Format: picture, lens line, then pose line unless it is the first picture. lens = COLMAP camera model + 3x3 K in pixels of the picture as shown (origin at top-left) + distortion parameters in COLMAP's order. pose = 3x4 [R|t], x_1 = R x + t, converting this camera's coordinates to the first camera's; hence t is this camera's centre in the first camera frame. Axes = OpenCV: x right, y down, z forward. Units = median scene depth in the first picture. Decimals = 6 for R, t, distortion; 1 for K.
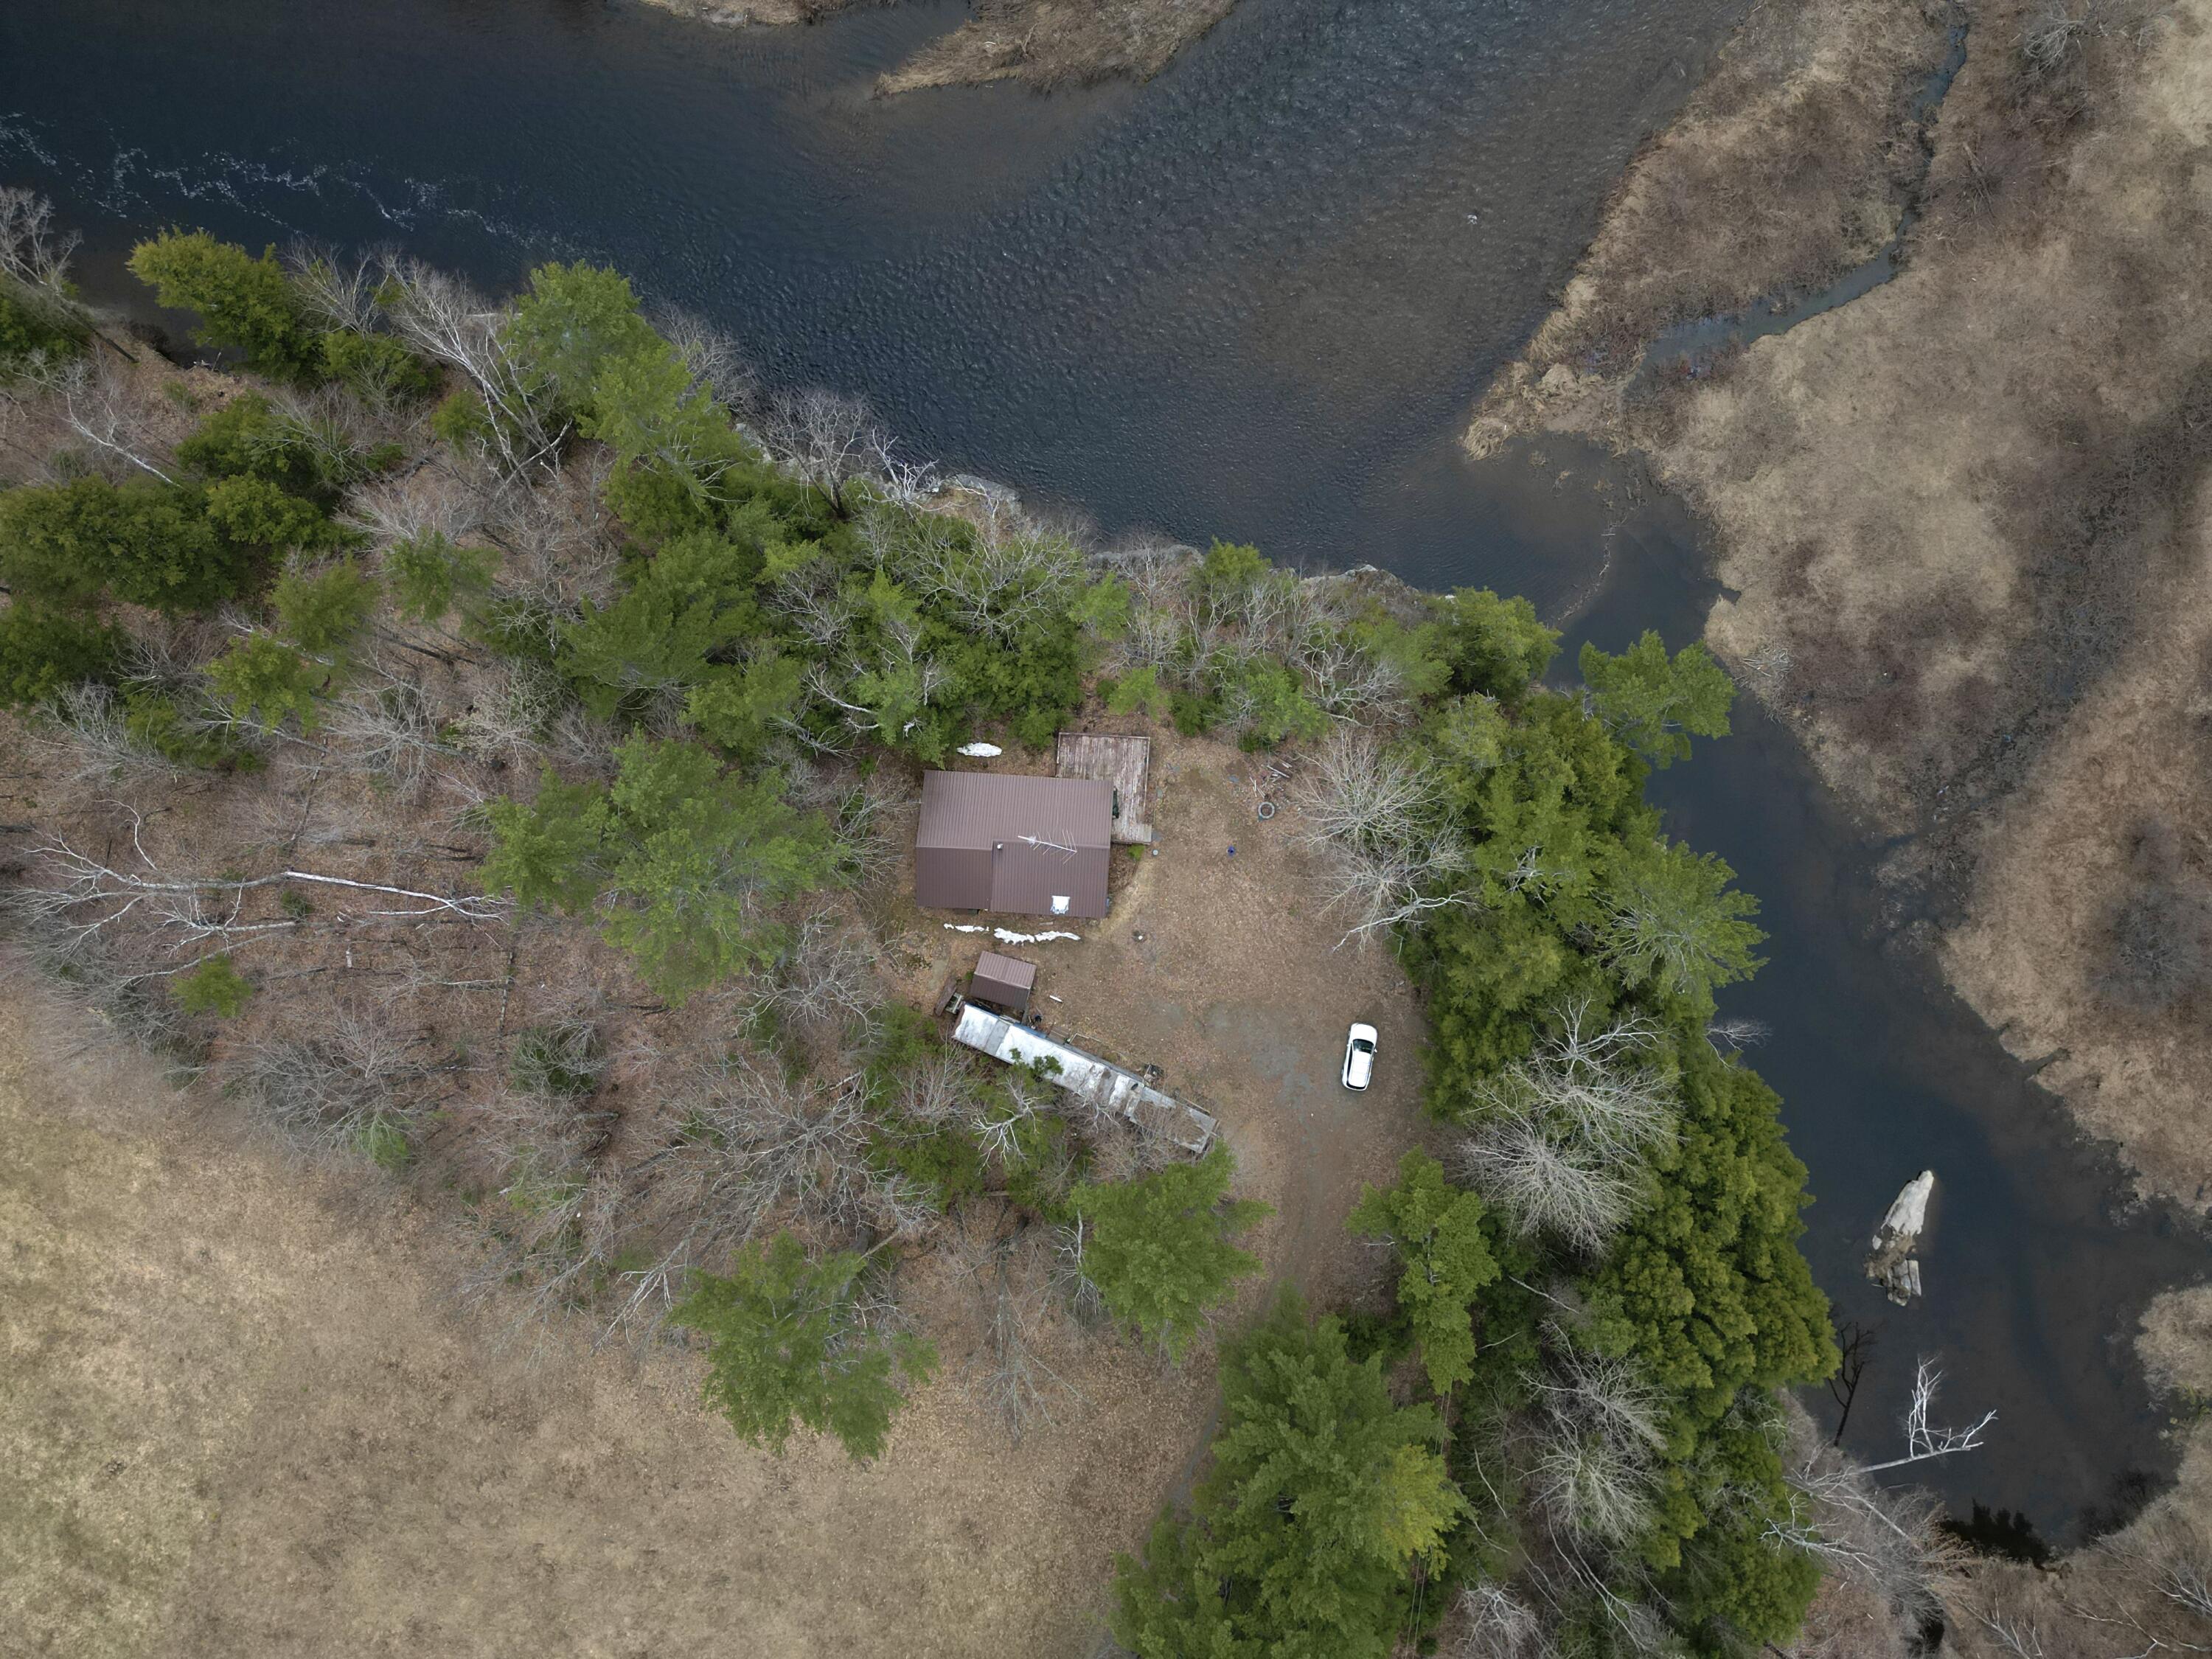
lens RADIAL K [[1546.8, 0, 1102.3], [0, 1546.8, 830.5], [0, 0, 1]] dist [0.077652, -0.071435]
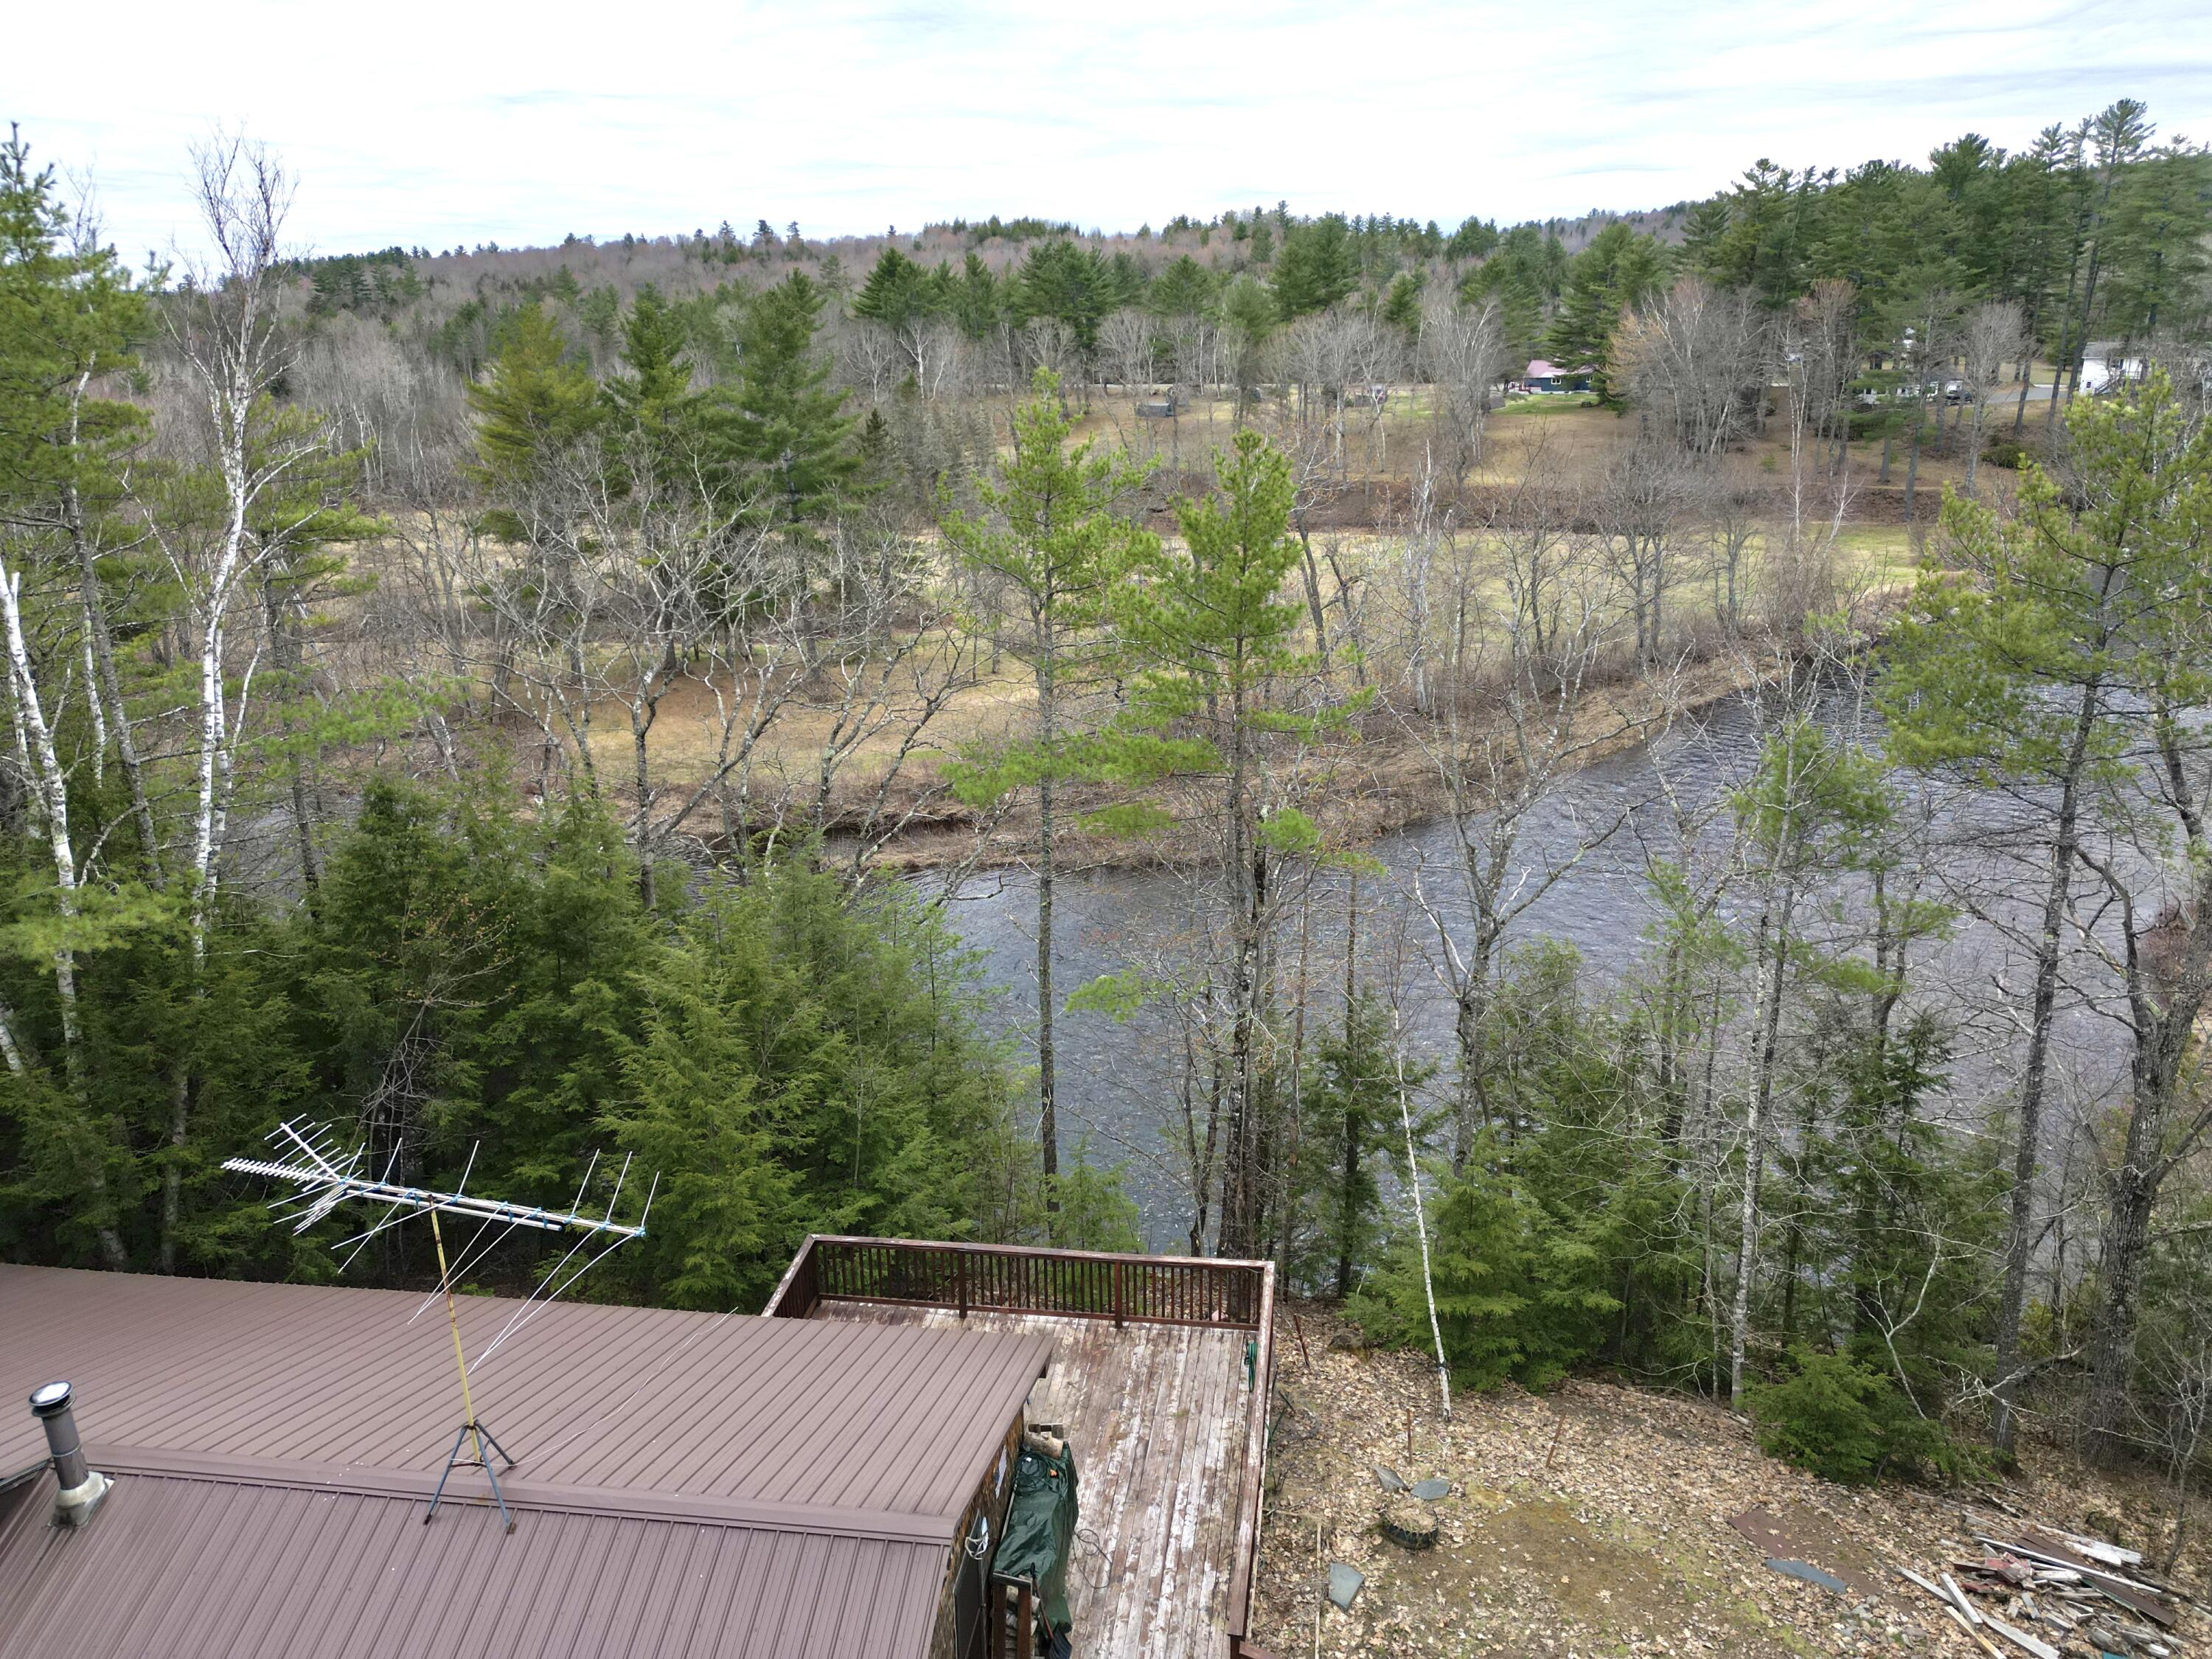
lens RADIAL K [[1546.8, 0, 1110.4], [0, 1546.8, 826.7], [0, 0, 1]] dist [0.077652, -0.071435]
pose [[0.996715, 0.025901, -0.076731, 0.023864], [-0.080956, 0.344107, -0.935434, 0.100026], [0.002175, 0.938573, 0.345074, 0.874480]]
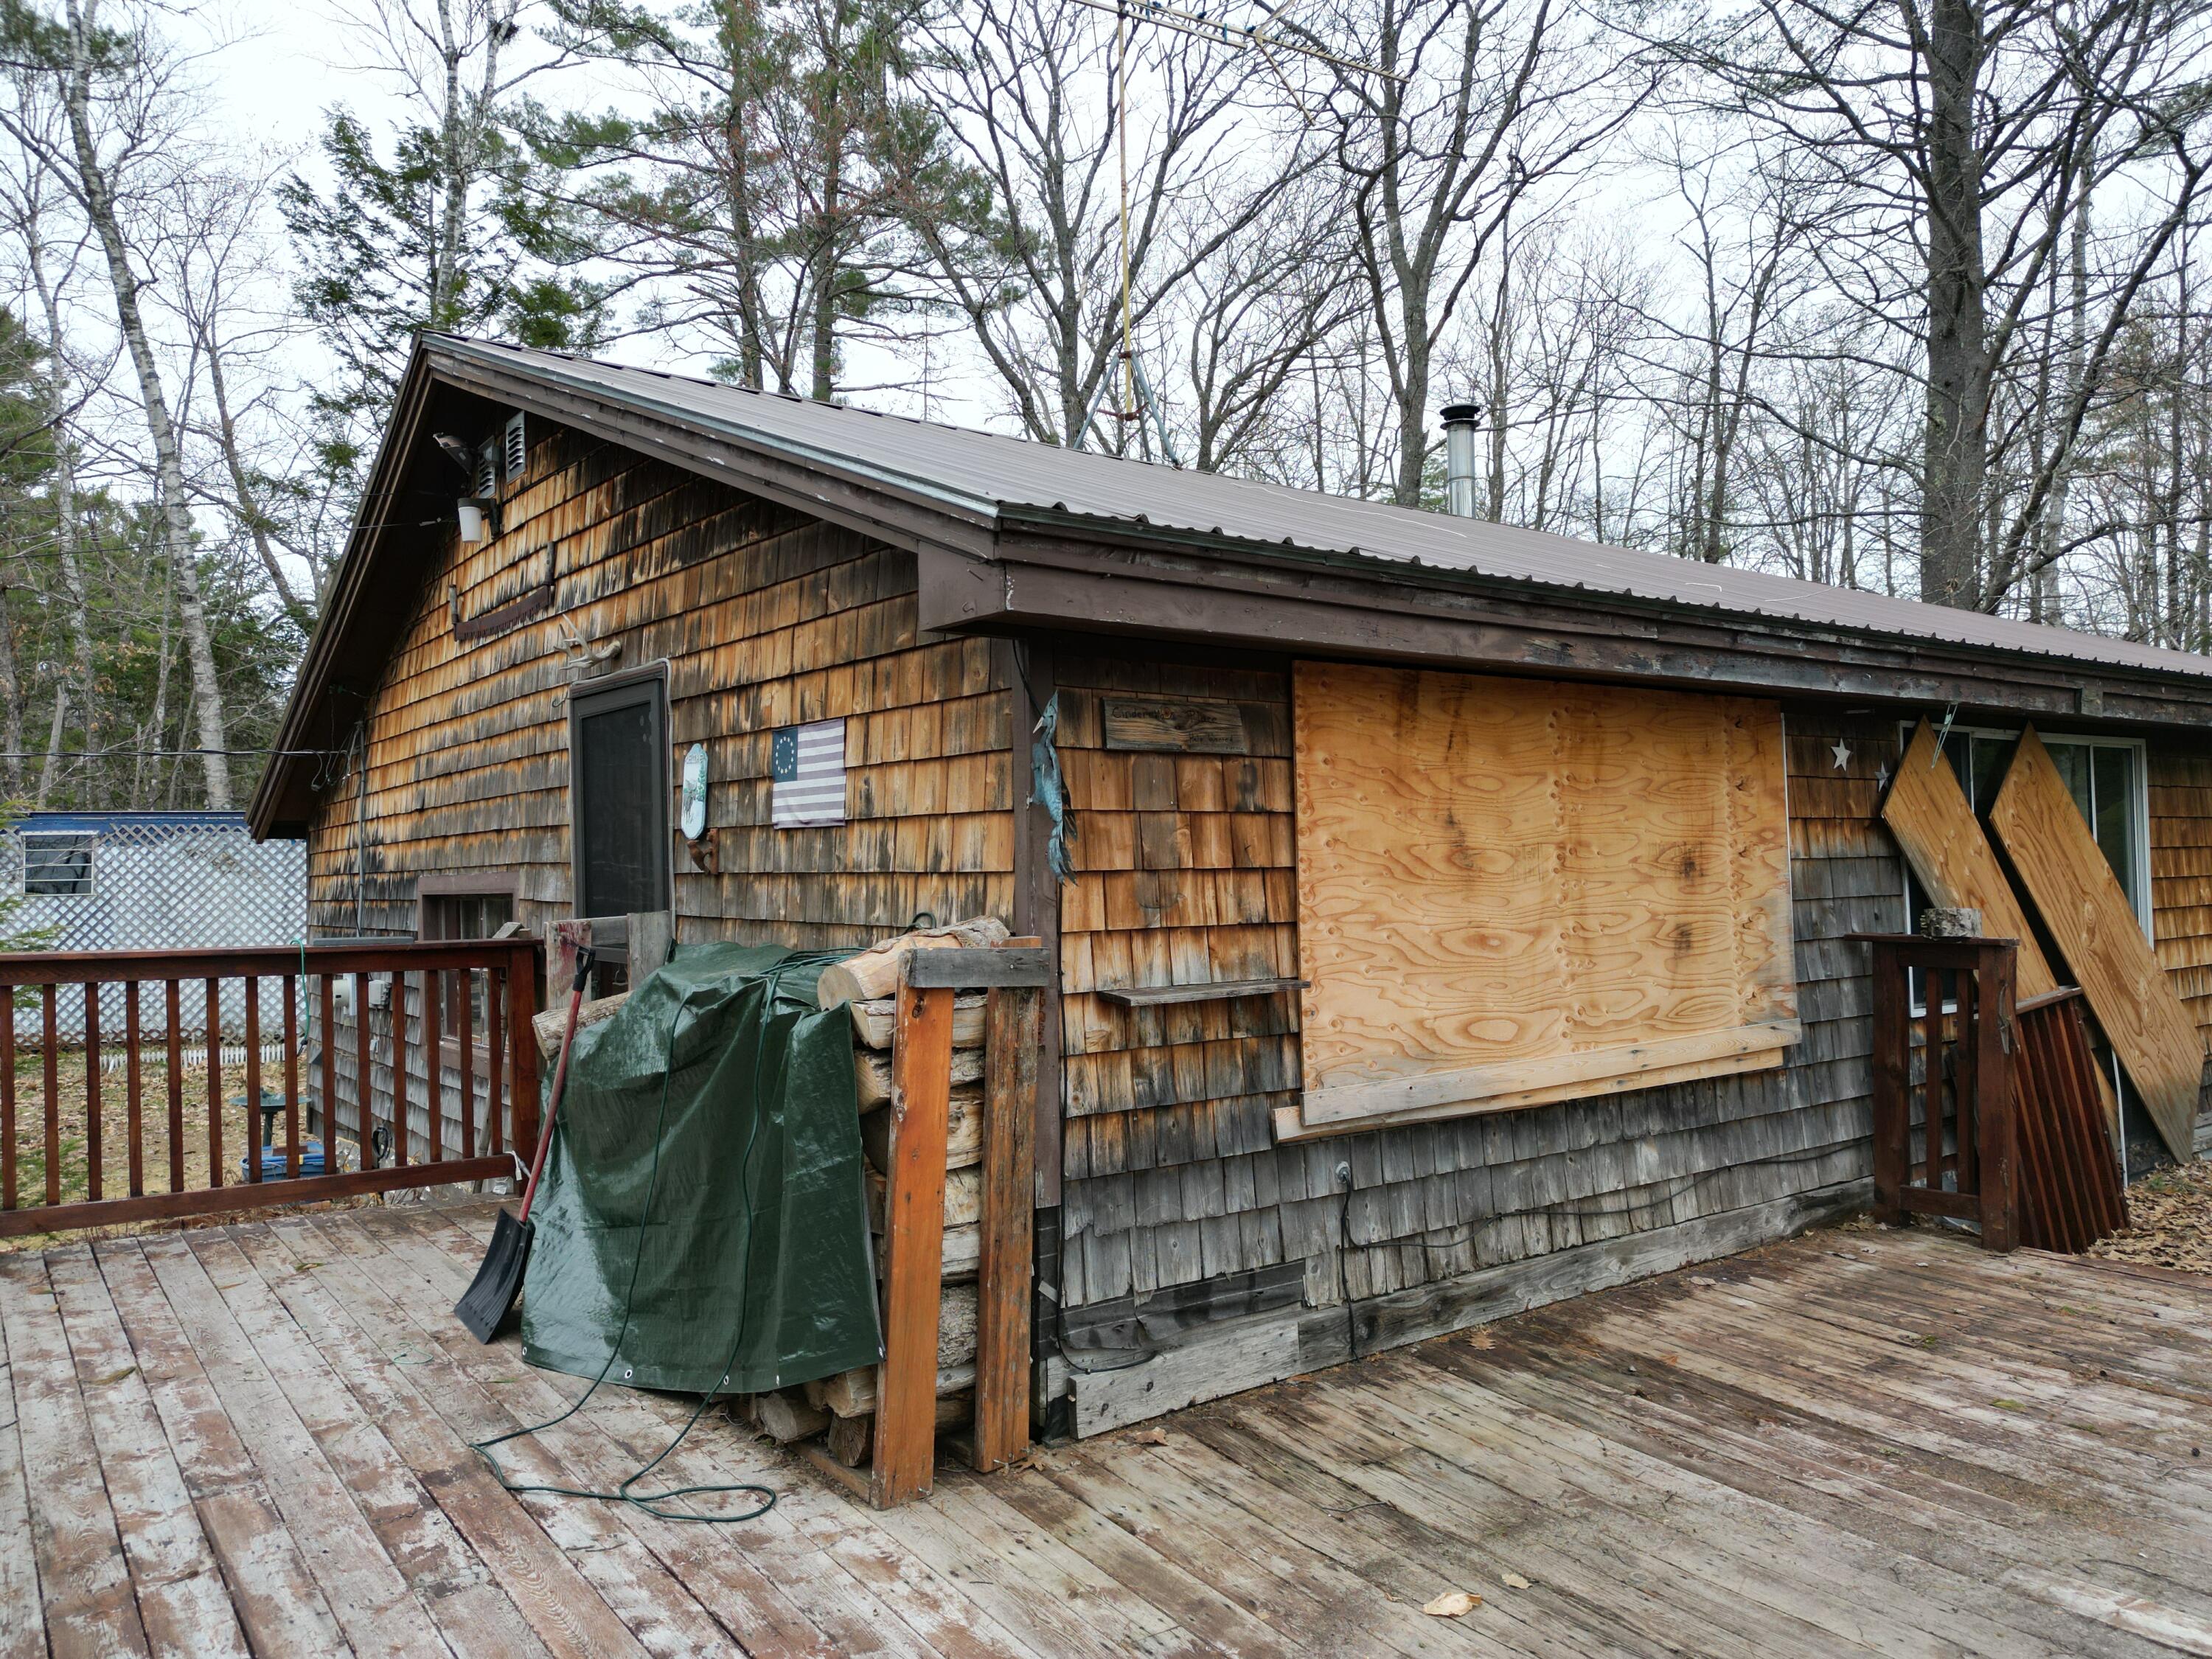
lens RADIAL K [[1546.8, 0, 1112.2], [0, 1546.8, 829.4], [0, 0, 1]] dist [0.077652, -0.071435]
pose [[-0.755616, 0.019148, -0.654735, 0.025427], [-0.653401, 0.048105, 0.755482, -0.054726], [0.045962, 0.998659, -0.023838, 0.986121]]
